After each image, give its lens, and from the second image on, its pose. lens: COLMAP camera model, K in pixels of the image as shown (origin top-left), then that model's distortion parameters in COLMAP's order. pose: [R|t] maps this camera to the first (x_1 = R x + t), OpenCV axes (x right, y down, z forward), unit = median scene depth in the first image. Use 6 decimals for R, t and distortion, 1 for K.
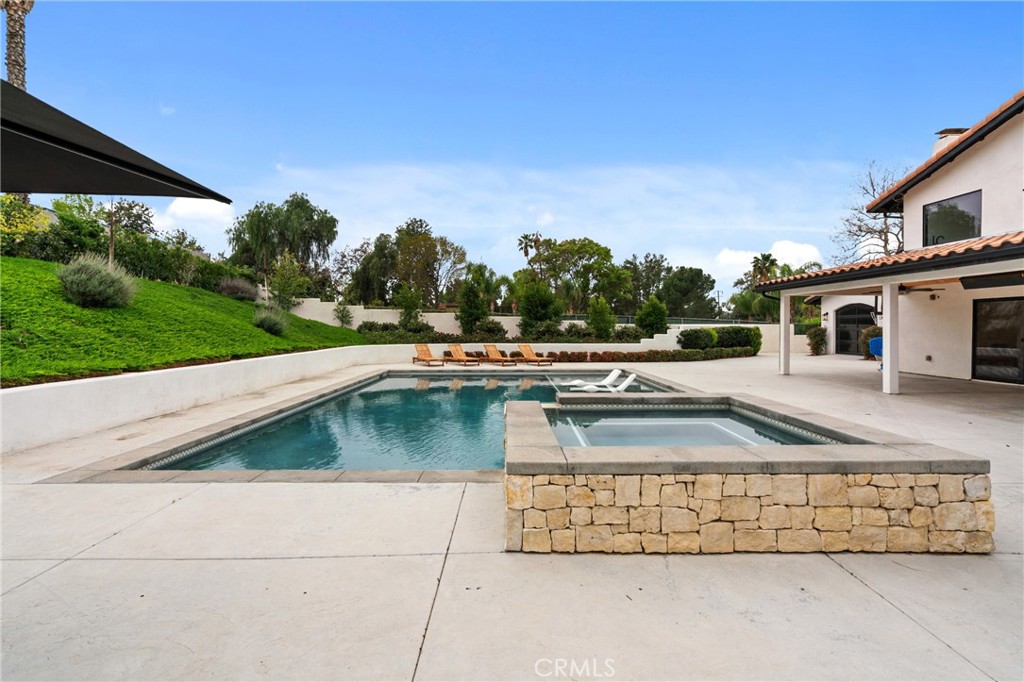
lens RADIAL K [[470.3, 0, 507.1], [0, 470.3, 323.5], [0, 0, 1]] dist [-0.001864, 0.000078]
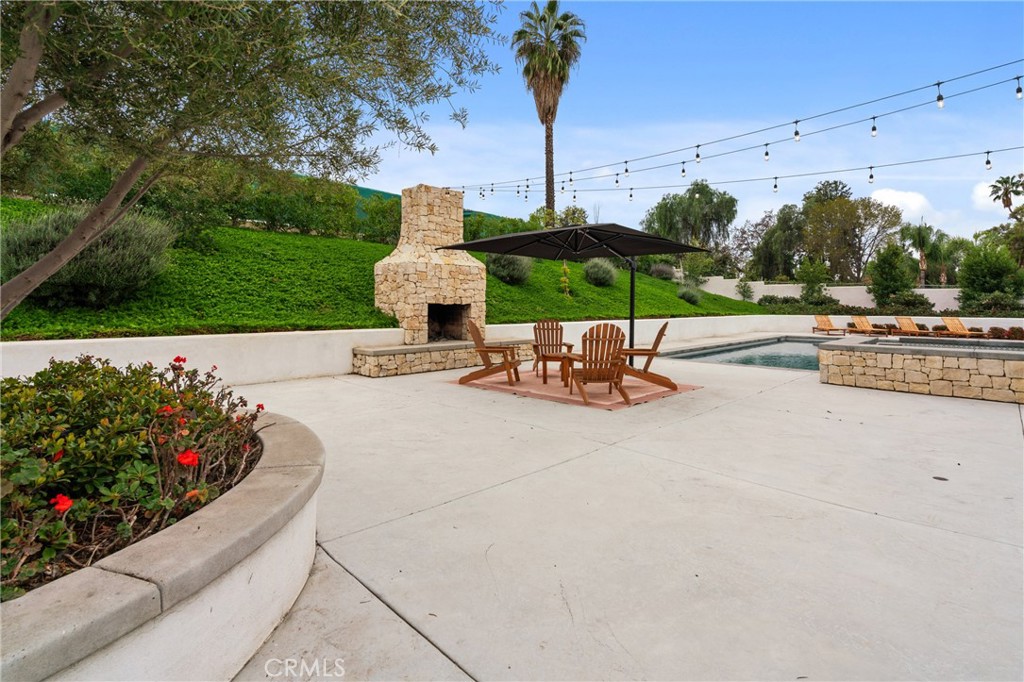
lens RADIAL K [[480.7, 0, 510.2], [0, 480.7, 281.5], [0, 0, 1]] dist [-0.000748, 0.000134]
pose [[0.704675, -0.030701, -0.708865, 0.037062], [0.000847, 0.999099, -0.042429, 0.004998], [0.709530, 0.029298, 0.704066, -0.106819]]
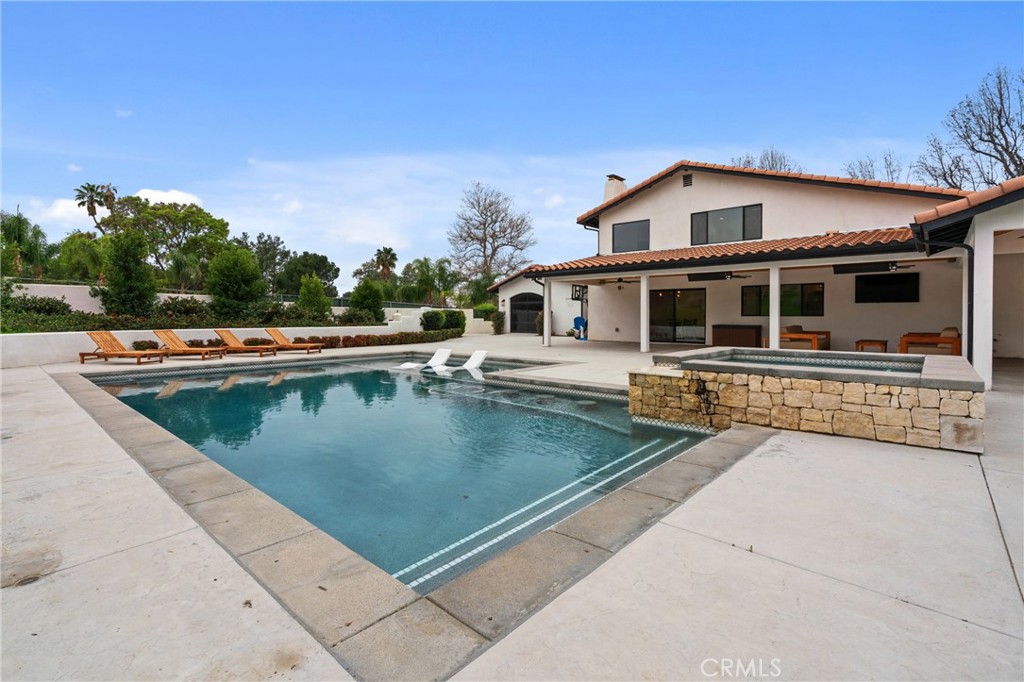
lens RADIAL K [[476.6, 0, 512.2], [0, 476.6, 314.8], [0, 0, 1]] dist [-0.001106, 0.000062]
pose [[0.673221, 0.003273, 0.739434, -0.106652], [-0.005389, 0.999985, 0.000480, 0.007313], [-0.739422, -0.004308, 0.673229, 0.065284]]
